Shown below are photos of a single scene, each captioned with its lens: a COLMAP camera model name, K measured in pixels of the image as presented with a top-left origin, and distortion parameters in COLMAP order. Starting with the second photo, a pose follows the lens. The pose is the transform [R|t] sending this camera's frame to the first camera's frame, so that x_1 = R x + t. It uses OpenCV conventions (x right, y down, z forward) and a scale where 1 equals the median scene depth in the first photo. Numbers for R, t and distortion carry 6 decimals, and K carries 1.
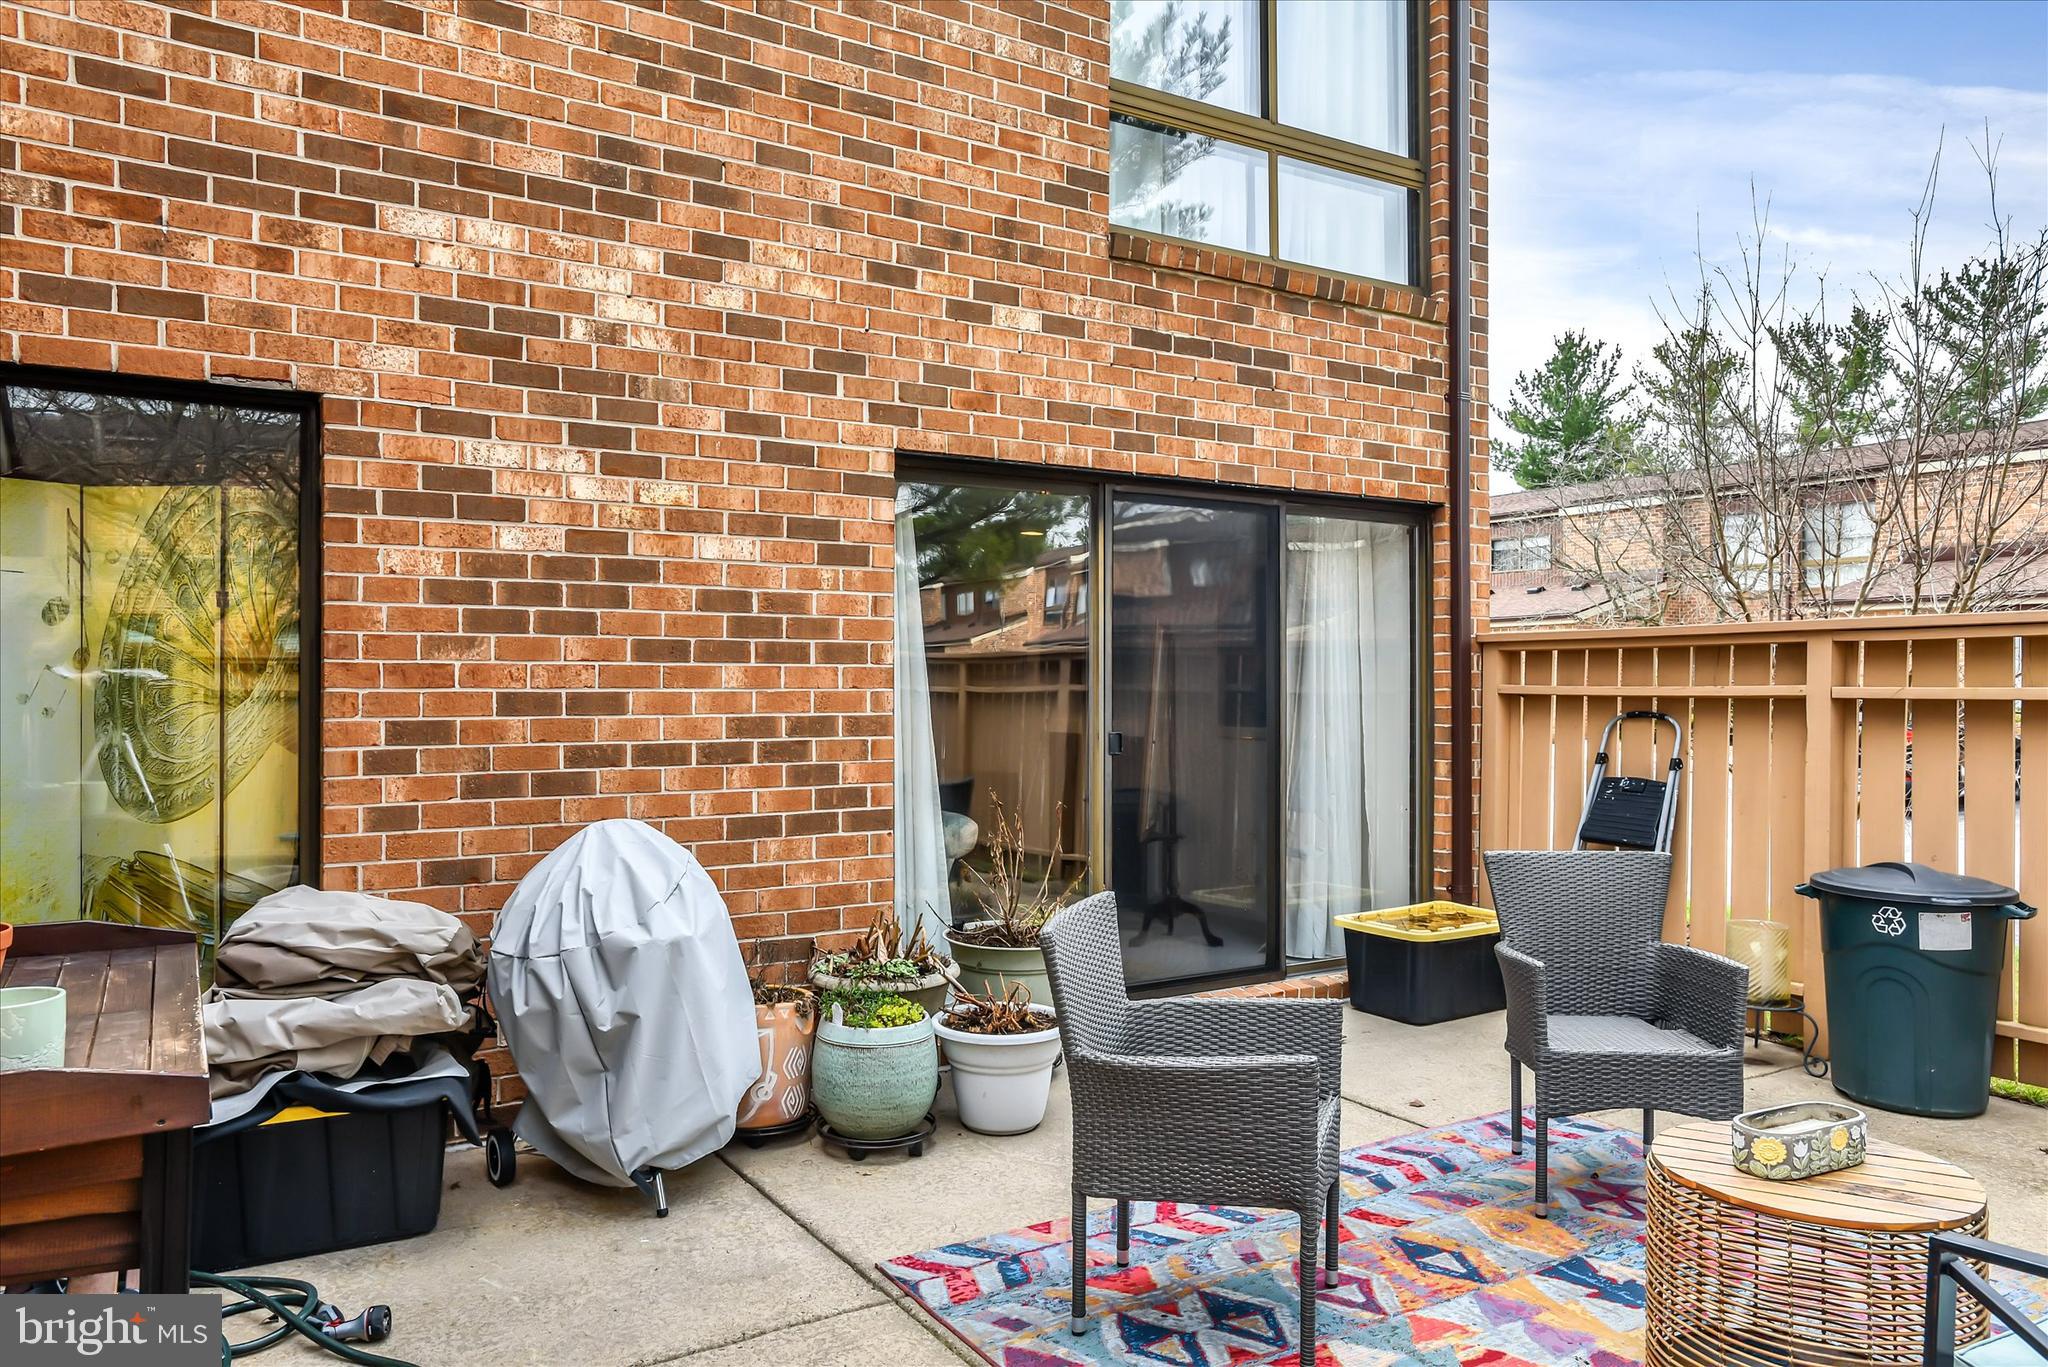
lens RADIAL K [[1439.1, 0, 1027.9], [0, 1439.1, 685.6], [0, 0, 1]] dist [-0.019225, 0.068255]
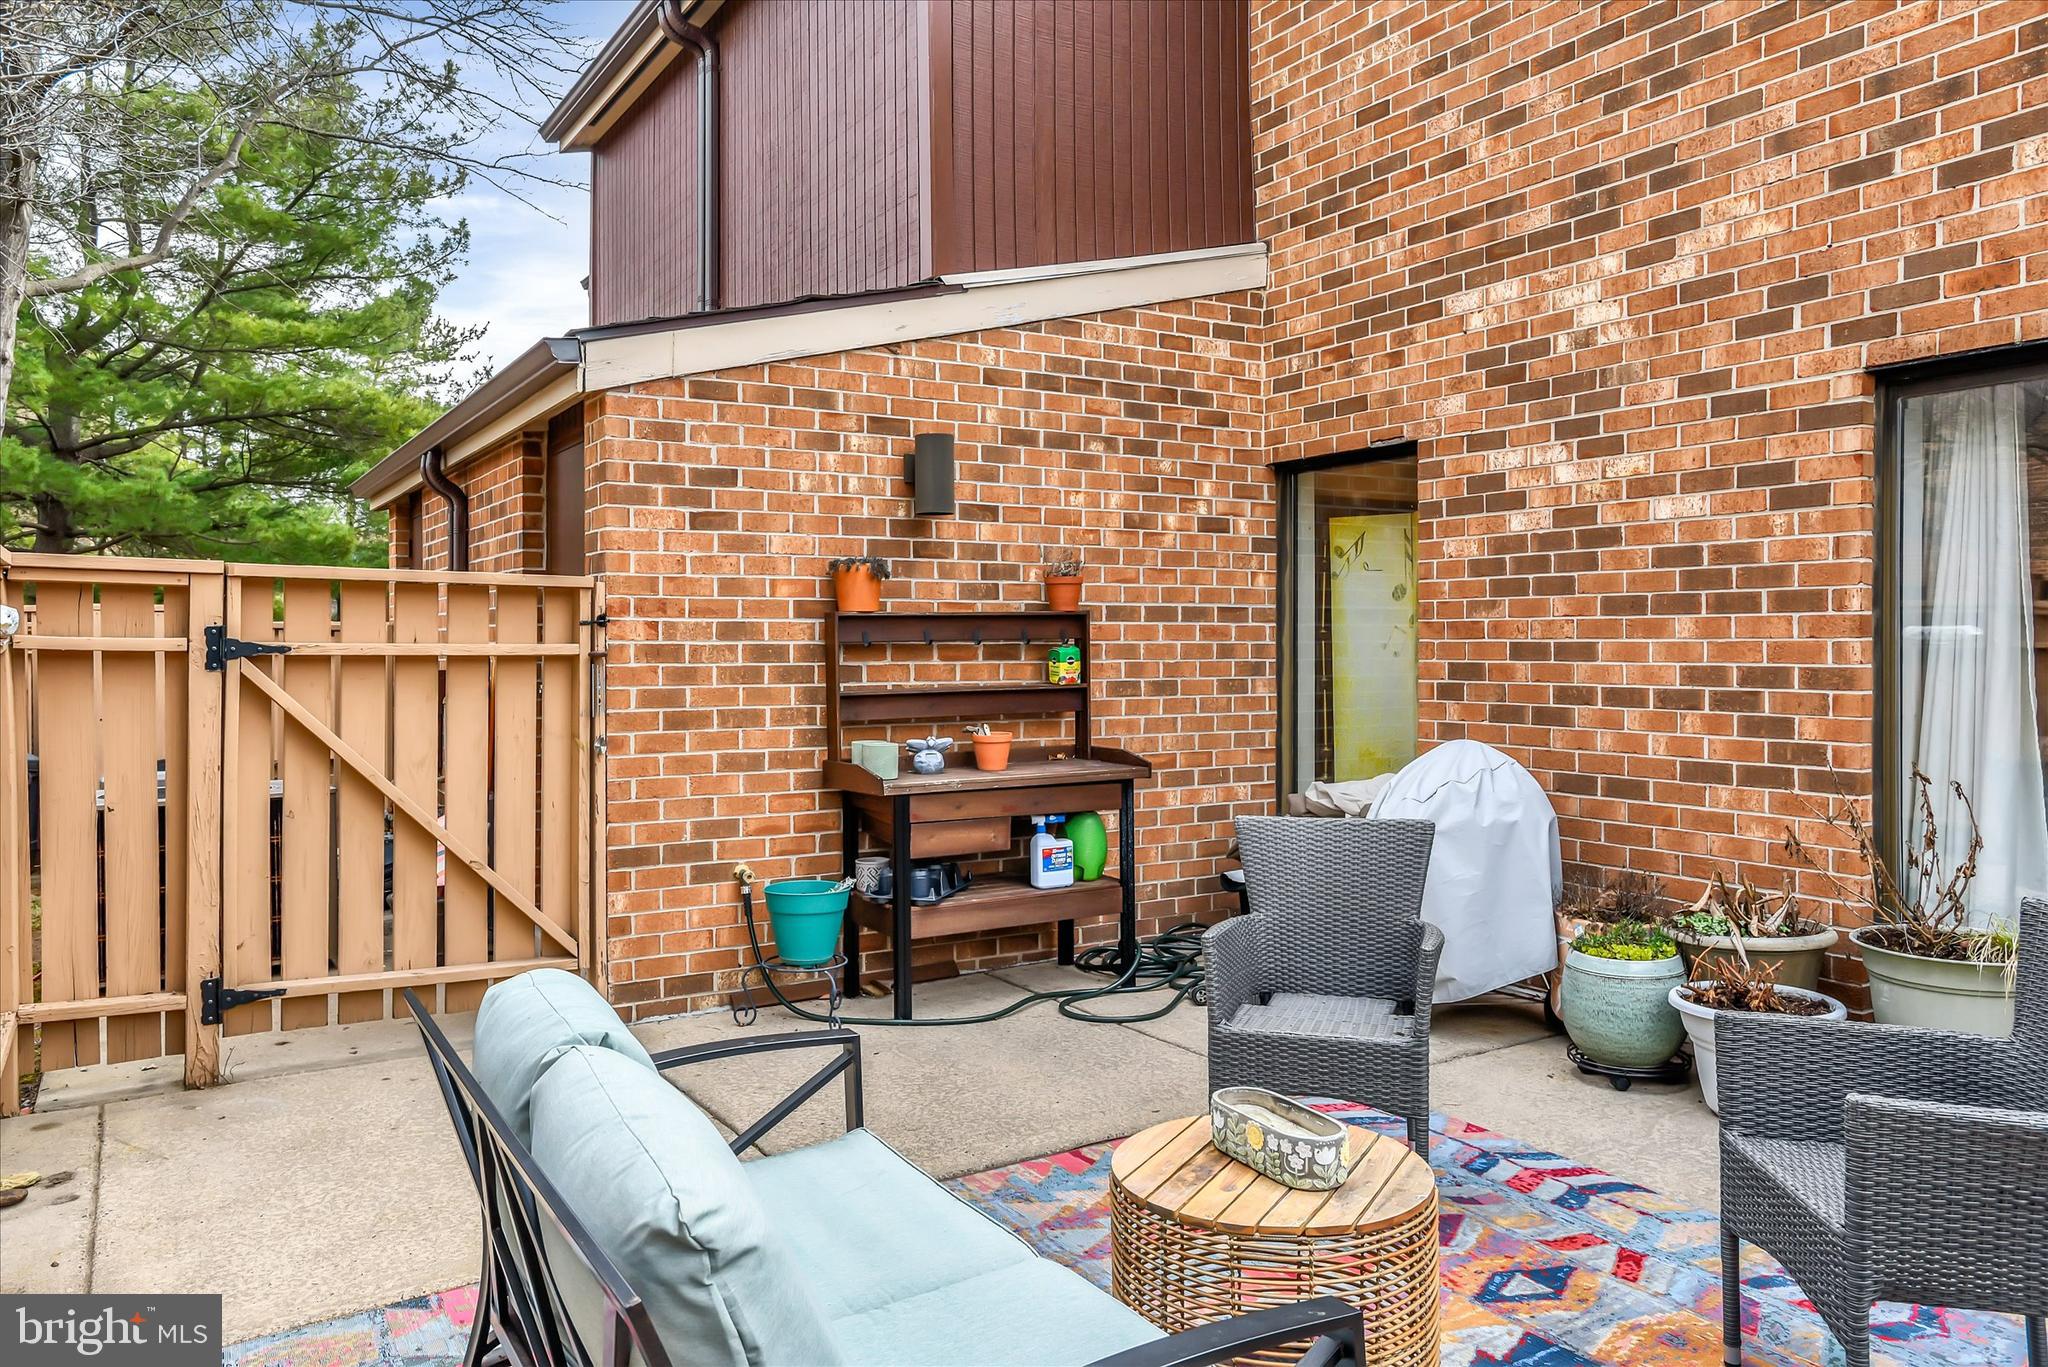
lens RADIAL K [[1439.1, 0, 1027.9], [0, 1439.1, 685.6], [0, 0, 1]] dist [-0.019225, 0.068255]
pose [[-0.001845, 0.026388, -0.999650, 0.870197], [-0.003556, 0.999645, 0.026394, 0.010493], [0.999992, 0.003603, -0.001751, 0.526562]]
